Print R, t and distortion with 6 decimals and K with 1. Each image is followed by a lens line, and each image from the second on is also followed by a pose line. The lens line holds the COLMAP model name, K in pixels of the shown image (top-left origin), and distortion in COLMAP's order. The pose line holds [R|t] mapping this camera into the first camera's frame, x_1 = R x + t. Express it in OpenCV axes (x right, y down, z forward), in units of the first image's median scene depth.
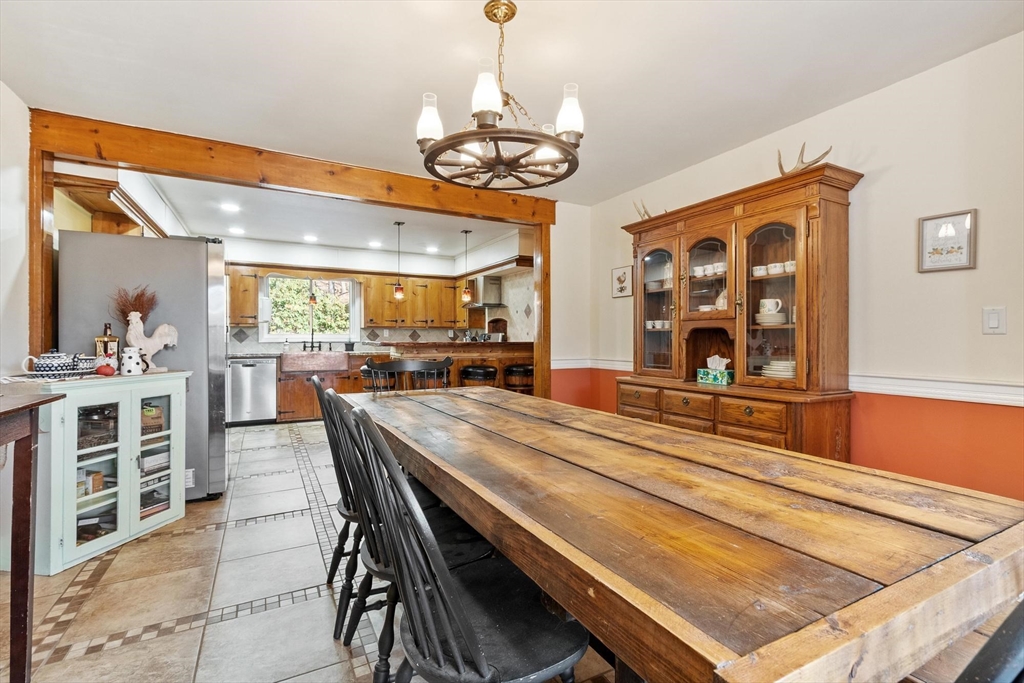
lens RADIAL K [[457.9, 0, 509.2], [0, 457.9, 340.5], [0, 0, 1]] dist [0.001893, -0.000227]
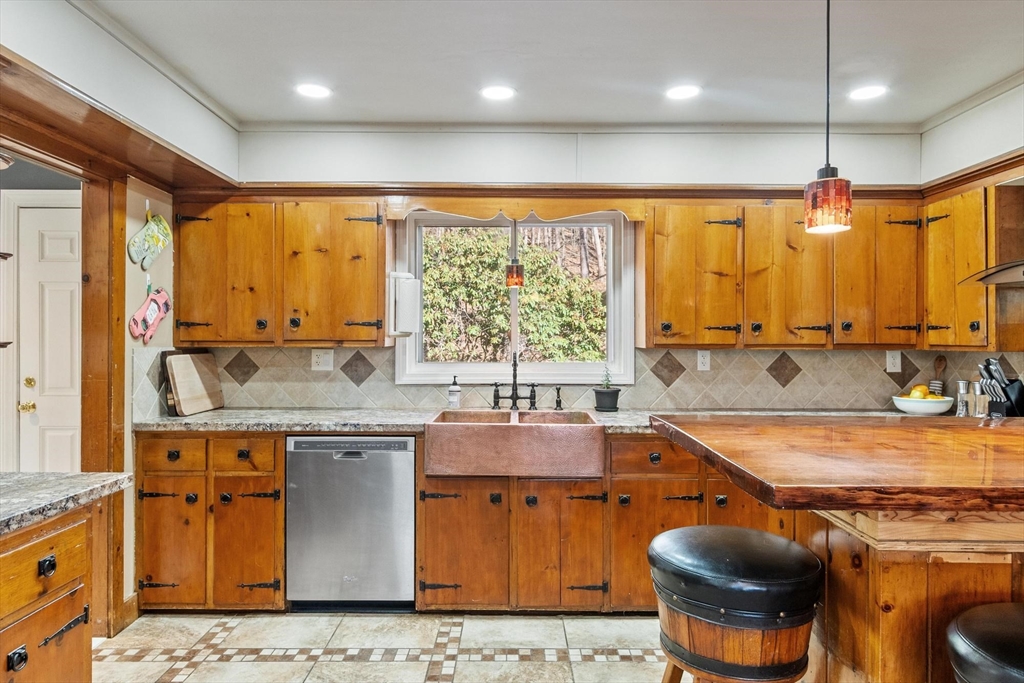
lens RADIAL K [[634.7, 0, 509.4], [0, 634.7, 341.0], [0, 0, 1]] dist [0.001764, -0.001681]
pose [[0.882005, 0.005199, -0.471212, -0.186624], [-0.005818, 0.999983, 0.000142, -0.034687], [0.471205, 0.002617, 0.882020, 0.539760]]
